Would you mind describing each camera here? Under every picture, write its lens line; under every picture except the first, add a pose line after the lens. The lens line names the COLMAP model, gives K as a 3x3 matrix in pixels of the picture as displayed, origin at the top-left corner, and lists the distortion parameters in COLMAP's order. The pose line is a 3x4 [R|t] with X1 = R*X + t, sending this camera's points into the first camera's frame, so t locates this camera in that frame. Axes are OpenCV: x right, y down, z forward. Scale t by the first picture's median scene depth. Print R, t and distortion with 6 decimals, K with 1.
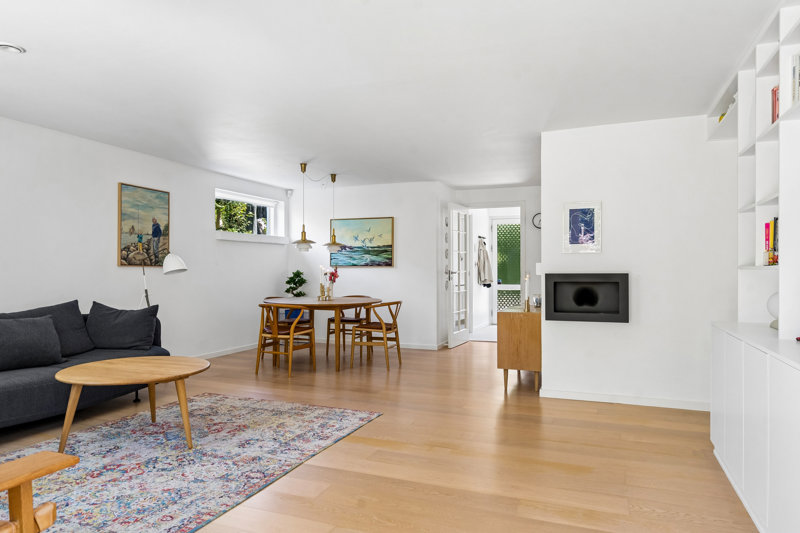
lens RADIAL K [[516.7, 0, 400.2], [0, 516.7, 268.6], [0, 0, 1]] dist [0.000998, 0.000086]
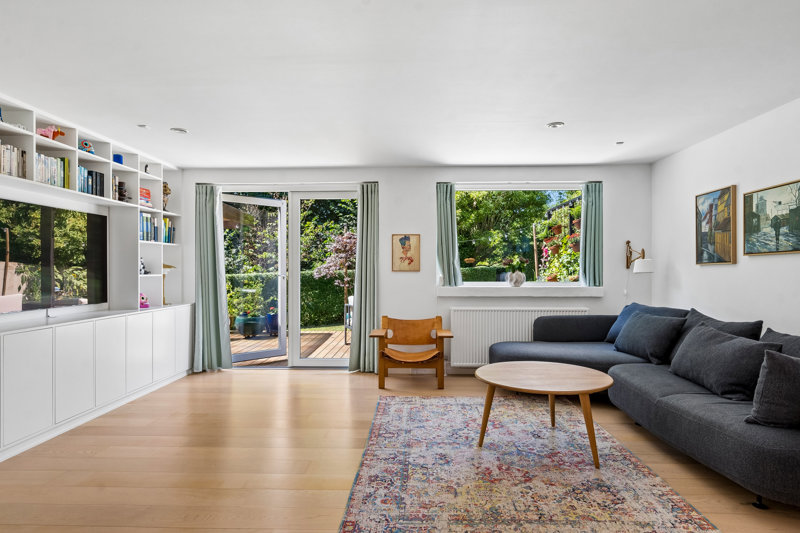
lens RADIAL K [[458.3, 0, 400.4], [0, 458.3, 269.2], [0, 0, 1]] dist [0.003812, 0.000962]
pose [[-0.942951, 0.001636, -0.332929, 0.067768], [0.002330, 0.999996, -0.001684, -0.020092], [0.332924, -0.002364, -0.942951, 1.775693]]
